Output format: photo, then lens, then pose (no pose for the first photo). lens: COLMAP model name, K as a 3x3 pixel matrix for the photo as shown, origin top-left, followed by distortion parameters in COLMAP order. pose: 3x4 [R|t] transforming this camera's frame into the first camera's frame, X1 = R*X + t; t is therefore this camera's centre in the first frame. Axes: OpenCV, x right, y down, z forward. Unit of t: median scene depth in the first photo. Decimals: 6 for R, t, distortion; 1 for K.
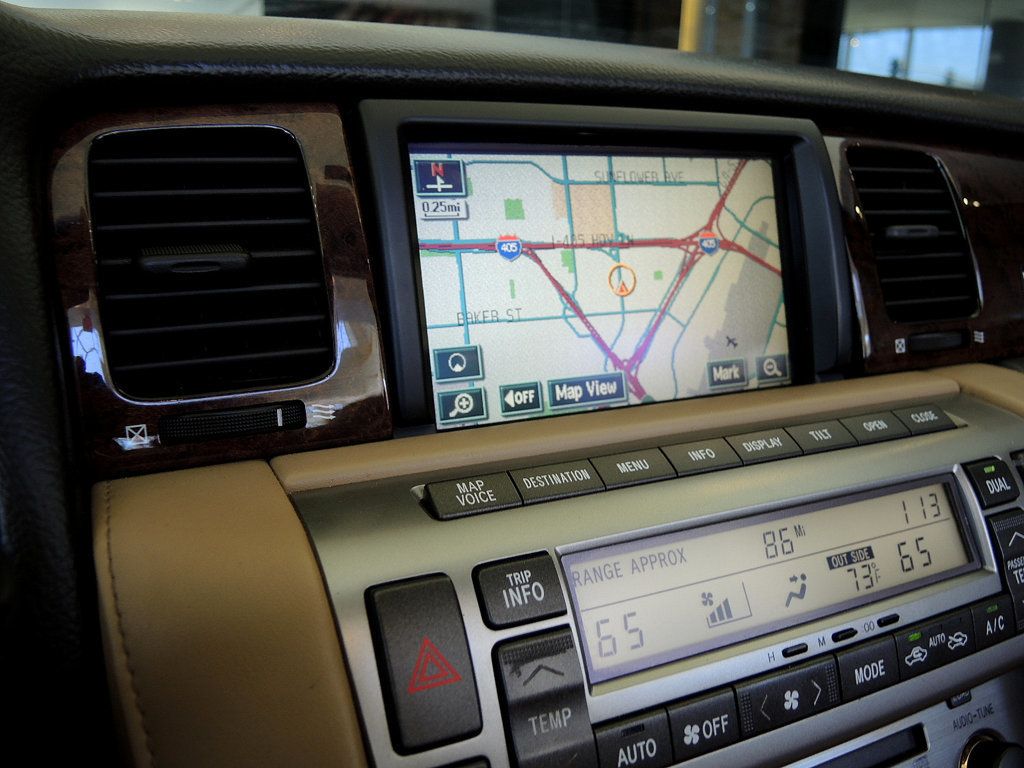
lens RADIAL K [[863.3, 0, 512.0], [0, 863.3, 384.0], [0, 0, 1]] dist [-0.045738, -0.054377]
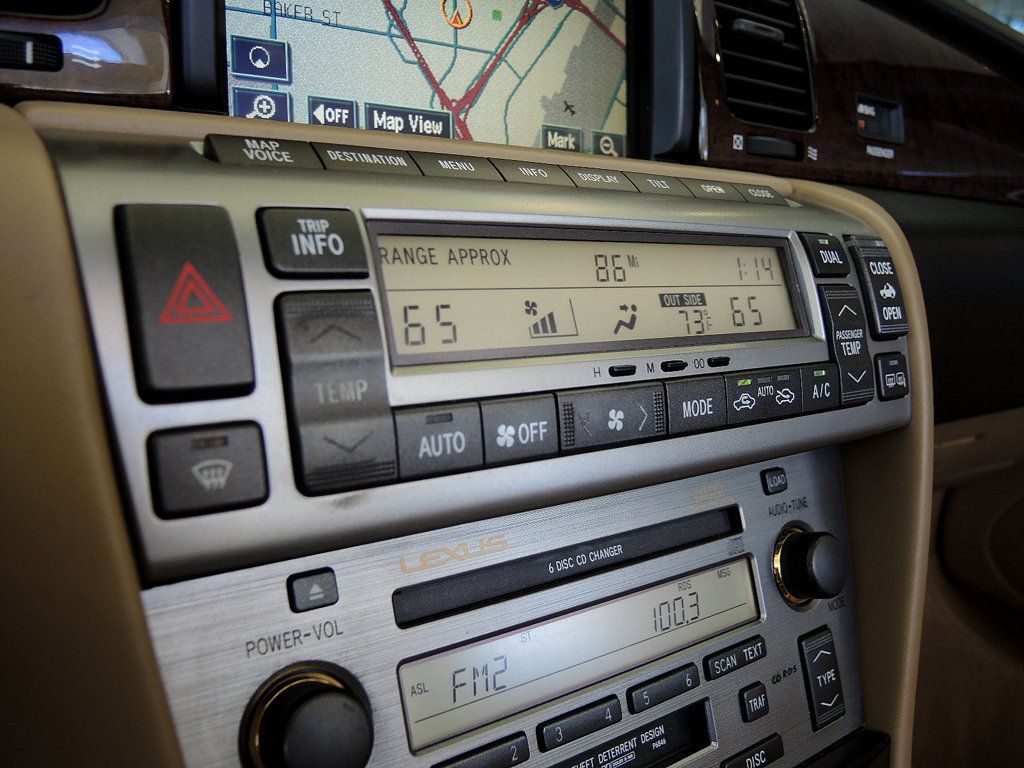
lens RADIAL K [[863.3, 0, 512.0], [0, 863.3, 384.0], [0, 0, 1]] dist [-0.045738, -0.054377]
pose [[0.975663, 0.058034, 0.211457, 0.021327], [-0.072577, 0.995454, 0.061671, 0.234992], [-0.206917, -0.075517, 0.975440, 0.111379]]
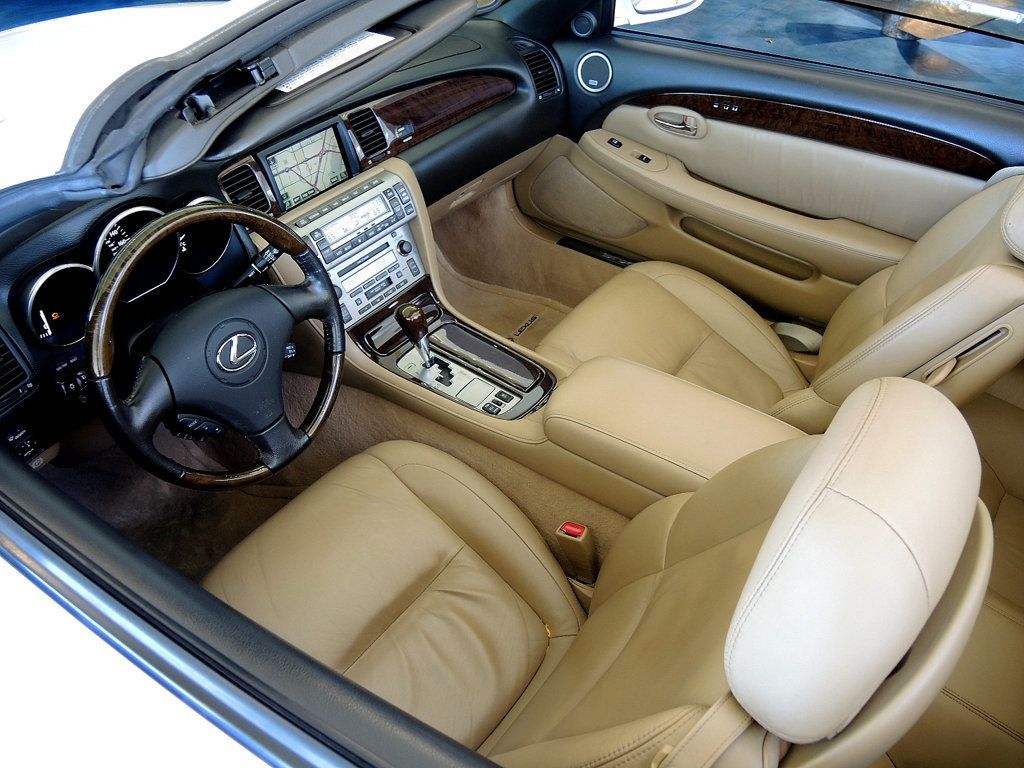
lens RADIAL K [[863.3, 0, 512.0], [0, 863.3, 384.0], [0, 0, 1]] dist [-0.045738, -0.054377]
pose [[0.876207, -0.325533, 0.355374, -1.077432], [0.154562, 0.888250, 0.432576, -1.056635], [-0.456479, -0.324099, 0.828606, -4.277008]]
